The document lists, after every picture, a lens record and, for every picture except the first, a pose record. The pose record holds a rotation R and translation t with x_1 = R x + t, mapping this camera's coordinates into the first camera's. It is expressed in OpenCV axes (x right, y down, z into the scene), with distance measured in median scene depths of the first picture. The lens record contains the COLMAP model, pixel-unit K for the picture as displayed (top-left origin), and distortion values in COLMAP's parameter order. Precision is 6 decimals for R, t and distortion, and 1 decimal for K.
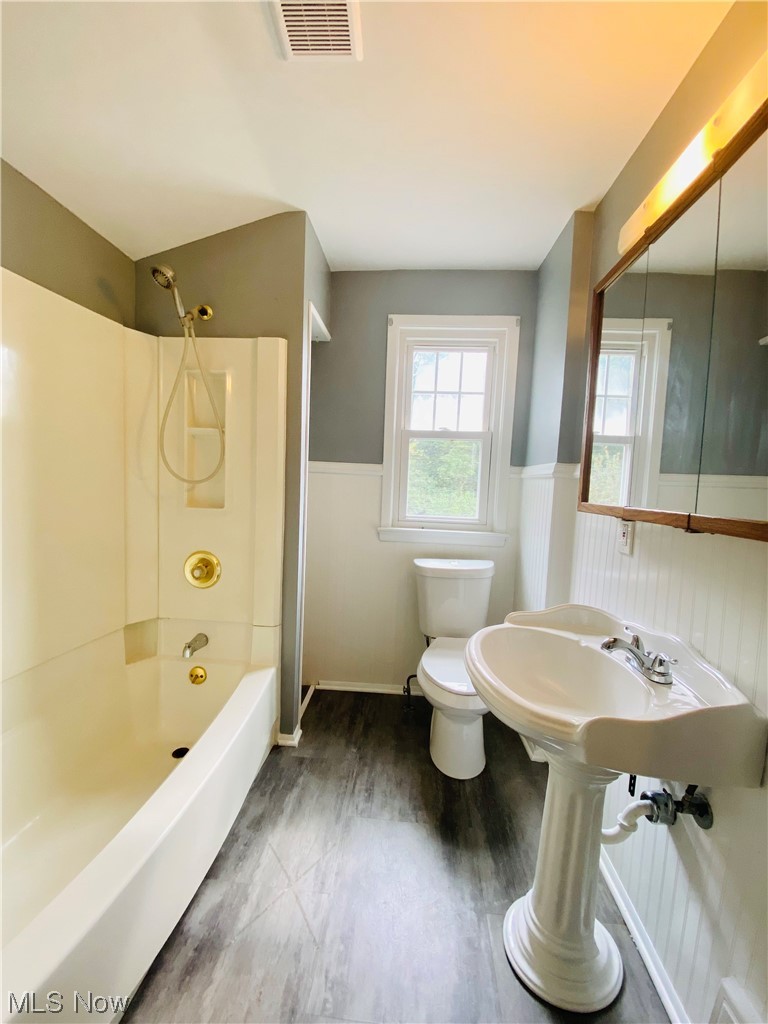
lens RADIAL K [[410.6, 0, 389.5], [0, 410.6, 513.4], [0, 0, 1]] dist [0.016945, -0.018974]
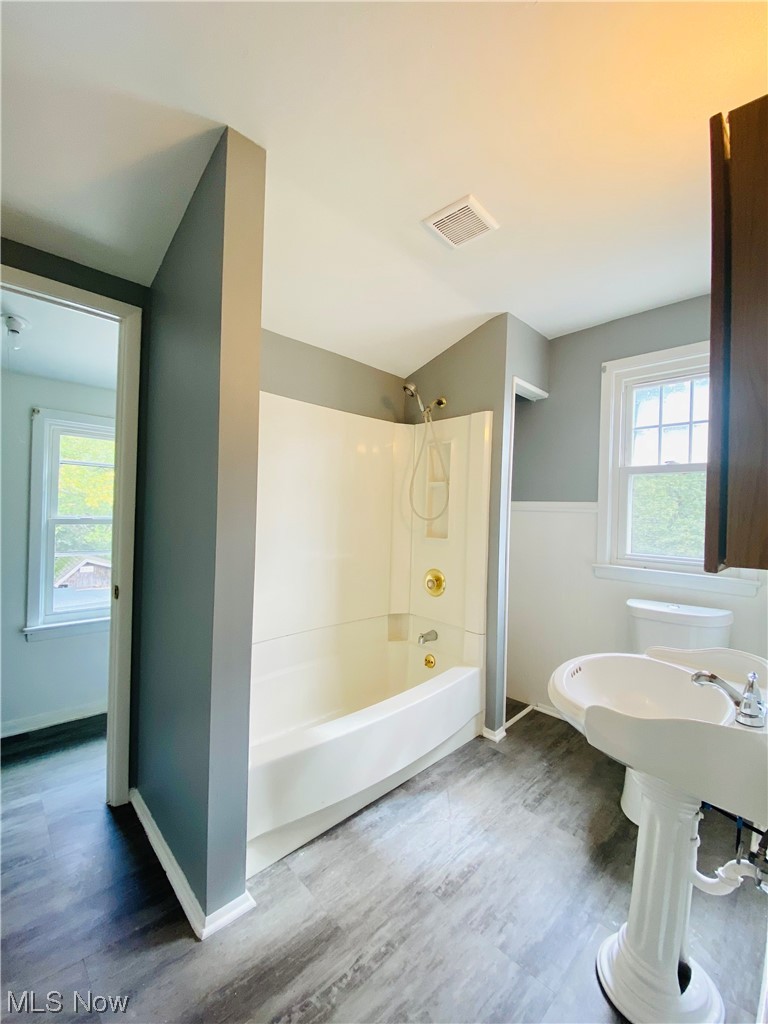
lens RADIAL K [[410.6, 0, 389.5], [0, 410.6, 513.4], [0, 0, 1]] dist [0.016945, -0.018974]
pose [[0.750864, -0.015936, -0.660265, 0.352706], [-0.048843, 0.995632, -0.079574, 0.021560], [0.658648, 0.091999, 0.746806, -0.155048]]
